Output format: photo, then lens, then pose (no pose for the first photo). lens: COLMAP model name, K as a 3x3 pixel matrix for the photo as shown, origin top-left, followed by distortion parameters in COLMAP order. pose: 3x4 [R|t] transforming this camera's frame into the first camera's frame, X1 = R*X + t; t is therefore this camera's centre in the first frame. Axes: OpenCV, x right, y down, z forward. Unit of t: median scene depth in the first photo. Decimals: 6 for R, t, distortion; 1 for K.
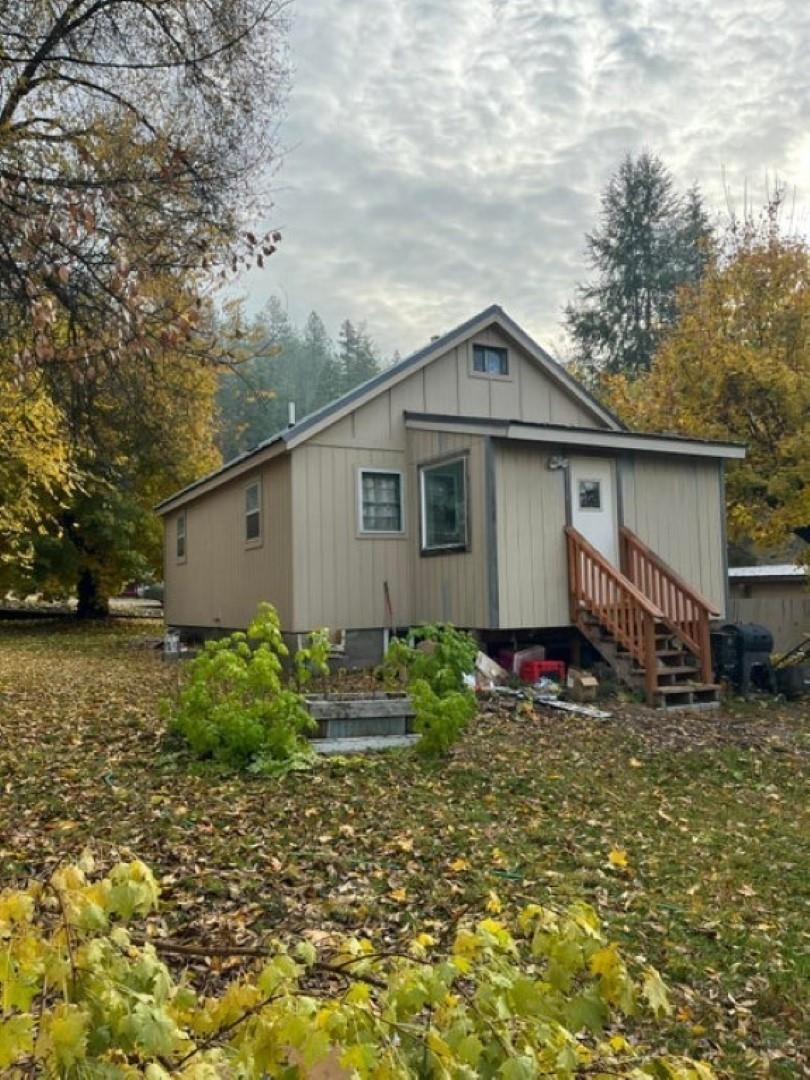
lens RADIAL K [[828.6, 0, 405.5], [0, 828.6, 543.8], [0, 0, 1]] dist [0.041009, -0.088870]
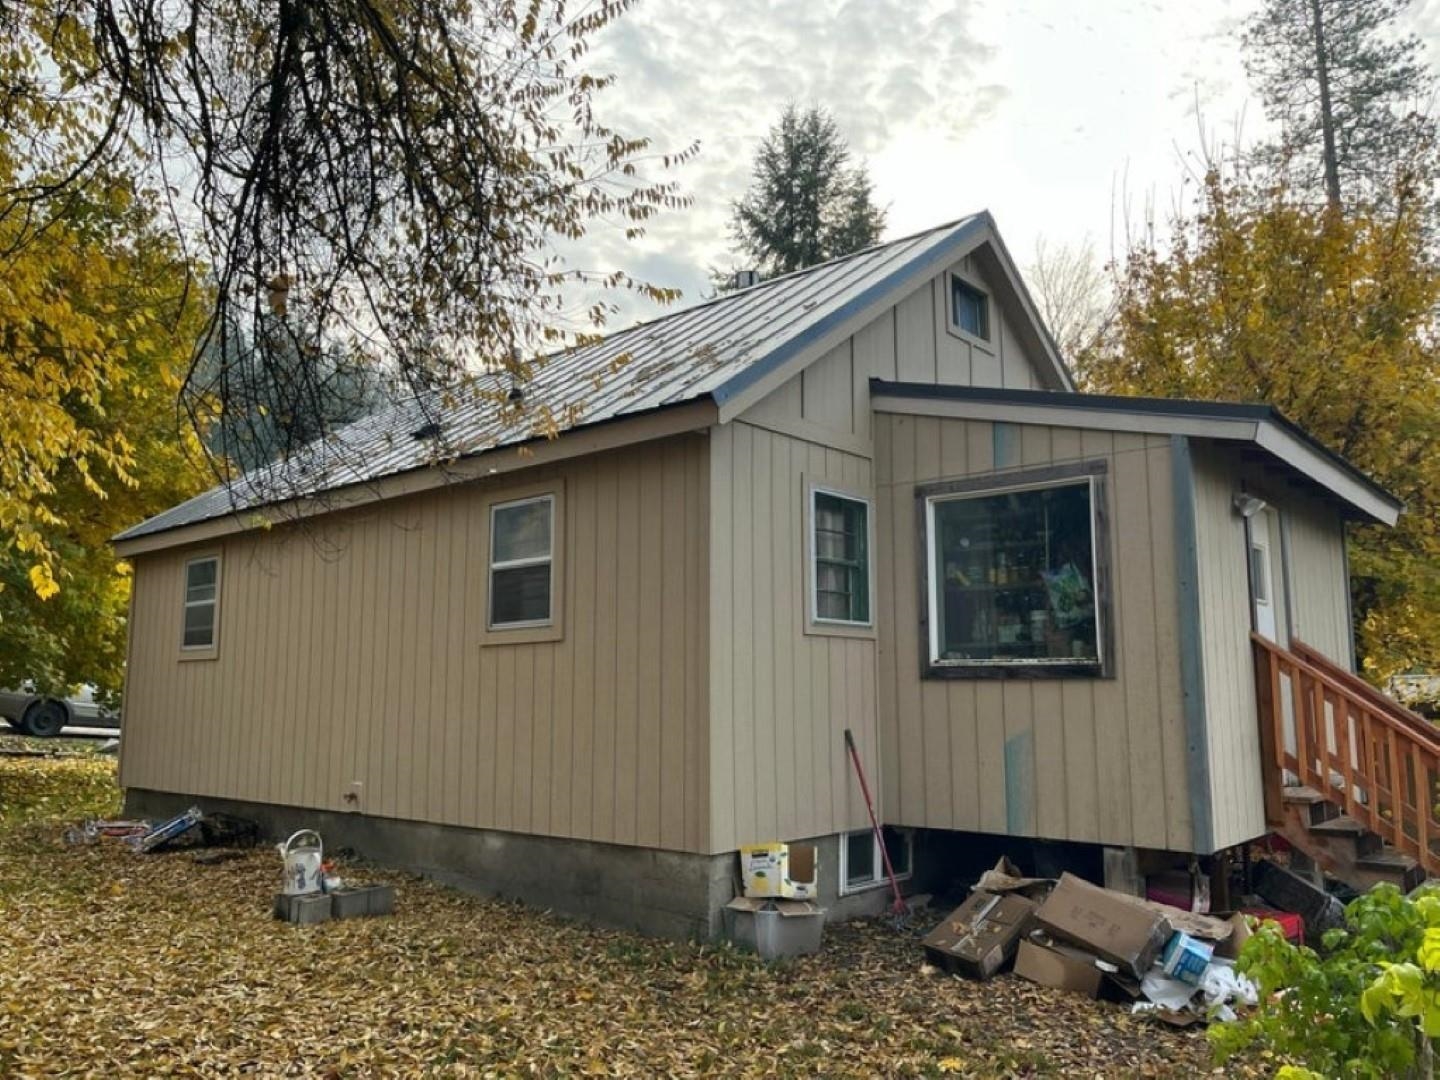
lens RADIAL K [[1104.8, 0, 718.3], [0, 1104.8, 537.7], [0, 0, 1]] dist [0.041009, -0.088870]
pose [[0.931654, 0.074733, 0.355578, -0.297188], [-0.044891, 0.994796, -0.091460, -0.001868], [-0.360563, 0.069247, 0.930161, 0.404097]]
